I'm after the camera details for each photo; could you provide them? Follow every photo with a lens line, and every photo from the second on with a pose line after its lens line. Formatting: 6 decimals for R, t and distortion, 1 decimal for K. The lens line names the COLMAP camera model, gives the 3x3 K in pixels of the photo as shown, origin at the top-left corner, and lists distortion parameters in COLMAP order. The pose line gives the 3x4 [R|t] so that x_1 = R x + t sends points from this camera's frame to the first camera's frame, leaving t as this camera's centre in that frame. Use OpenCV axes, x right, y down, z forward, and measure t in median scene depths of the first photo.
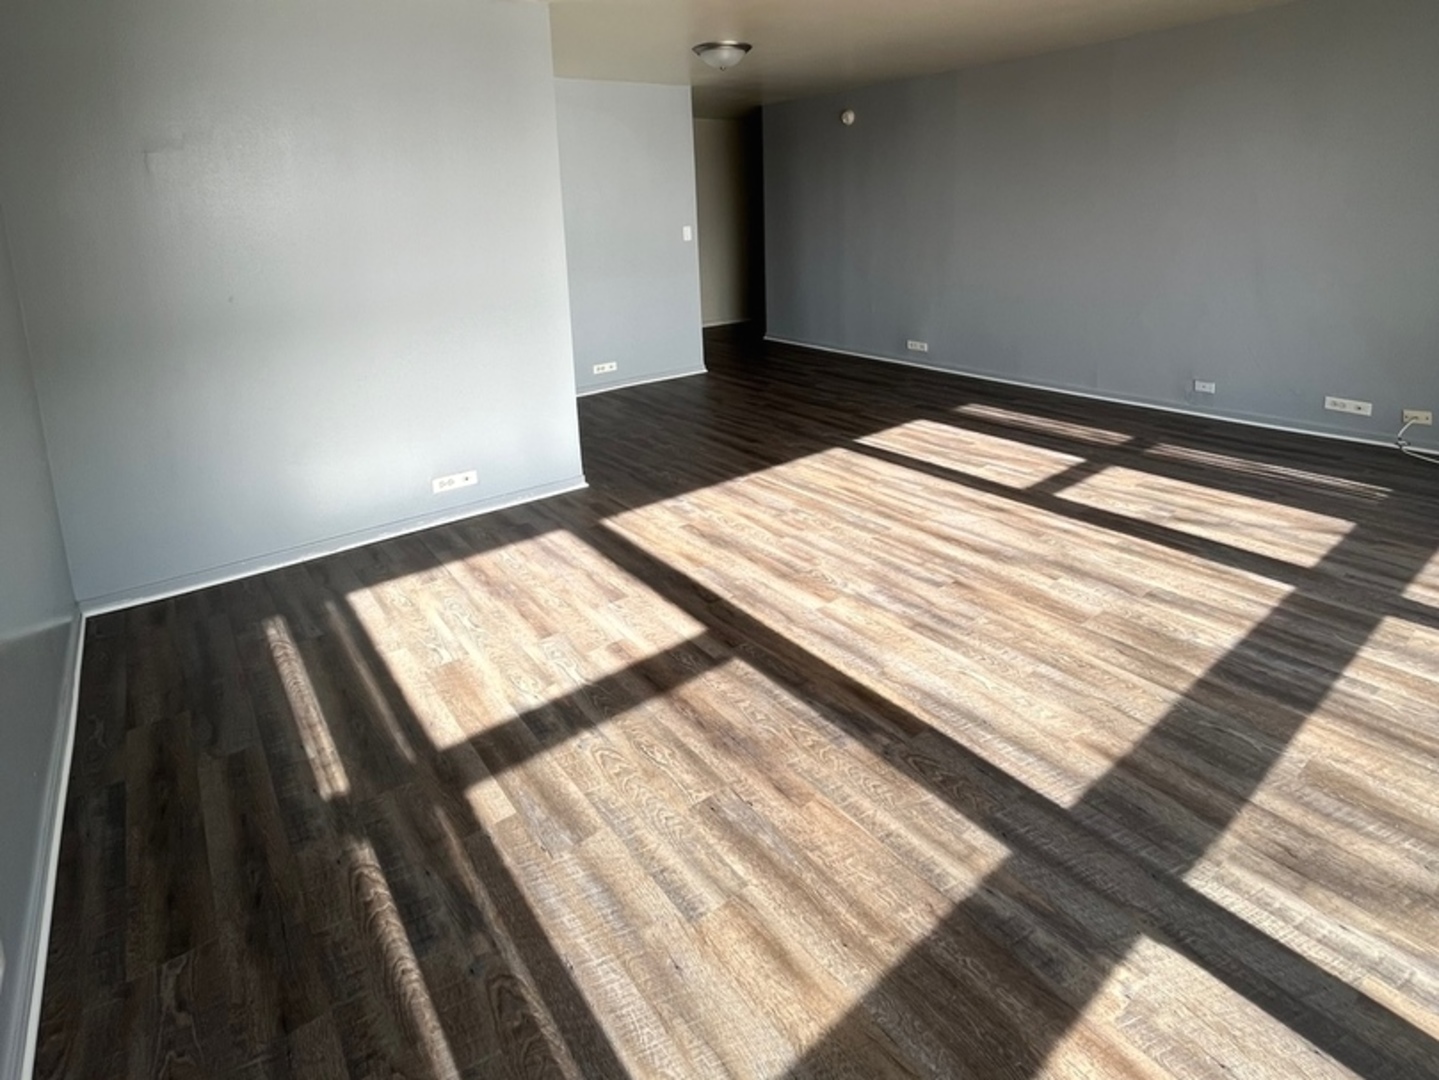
lens RADIAL K [[763.4, 0, 719.5], [0, 763.4, 540.0], [0, 0, 1]] dist [-0.003185, -0.000338]
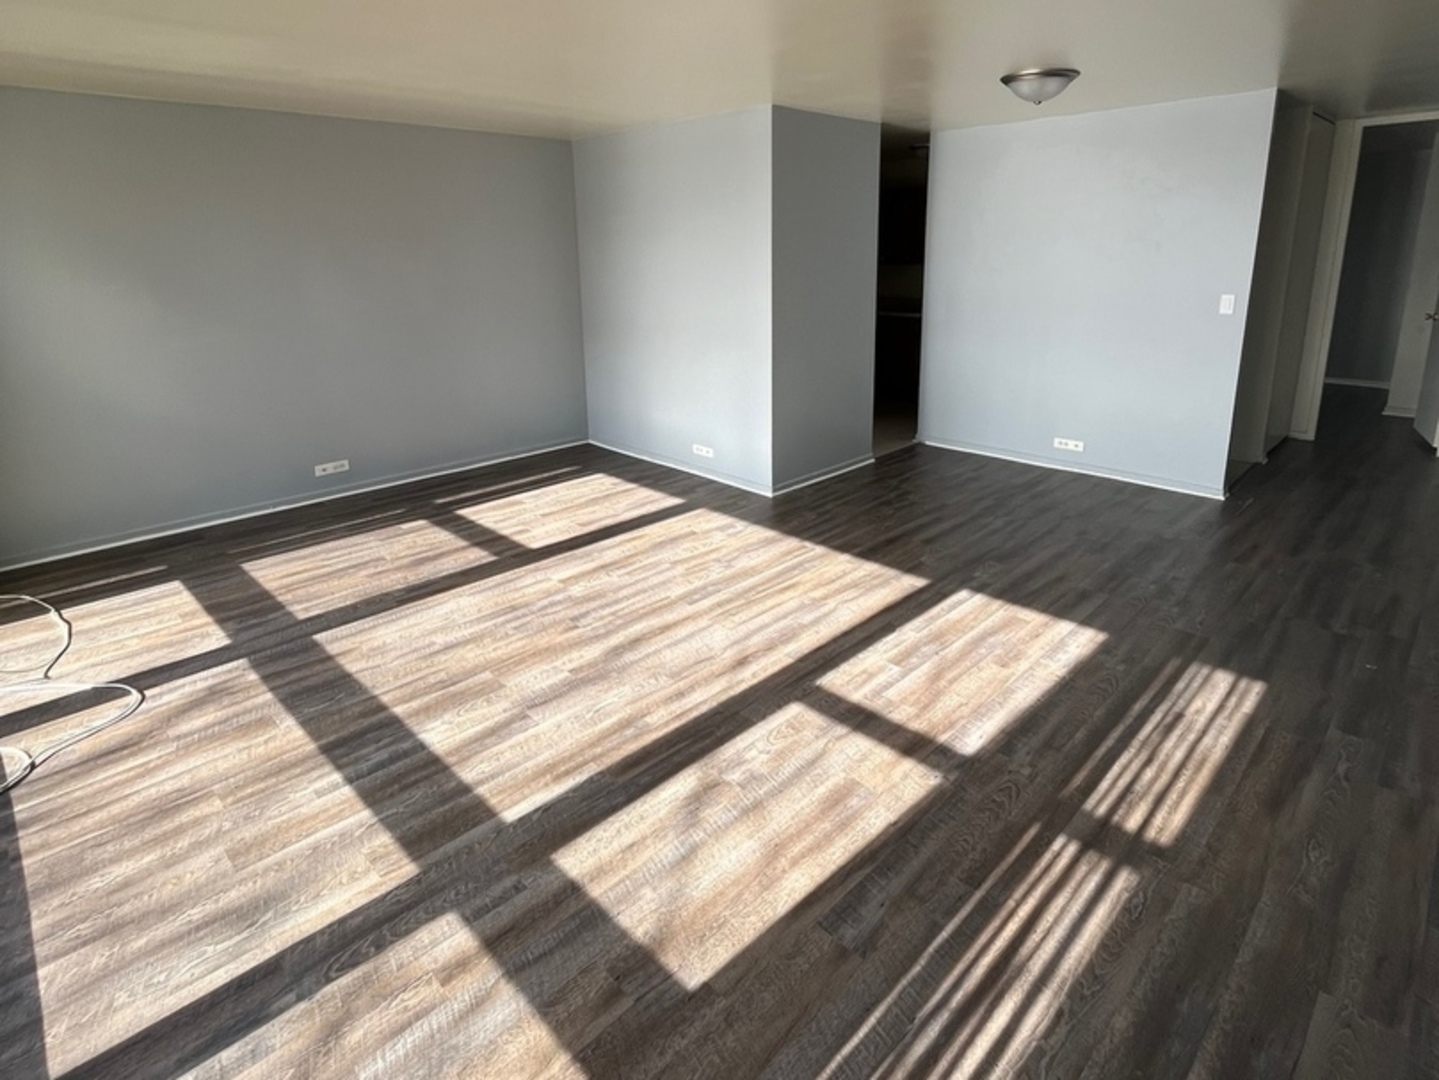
lens RADIAL K [[763.4, 0, 719.5], [0, 763.4, 540.0], [0, 0, 1]] dist [-0.003185, -0.000338]
pose [[0.084206, 0.396587, -0.914127, 1.258381], [-0.383119, 0.859753, 0.337705, -0.504984], [0.919853, 0.321782, 0.224336, 0.831084]]
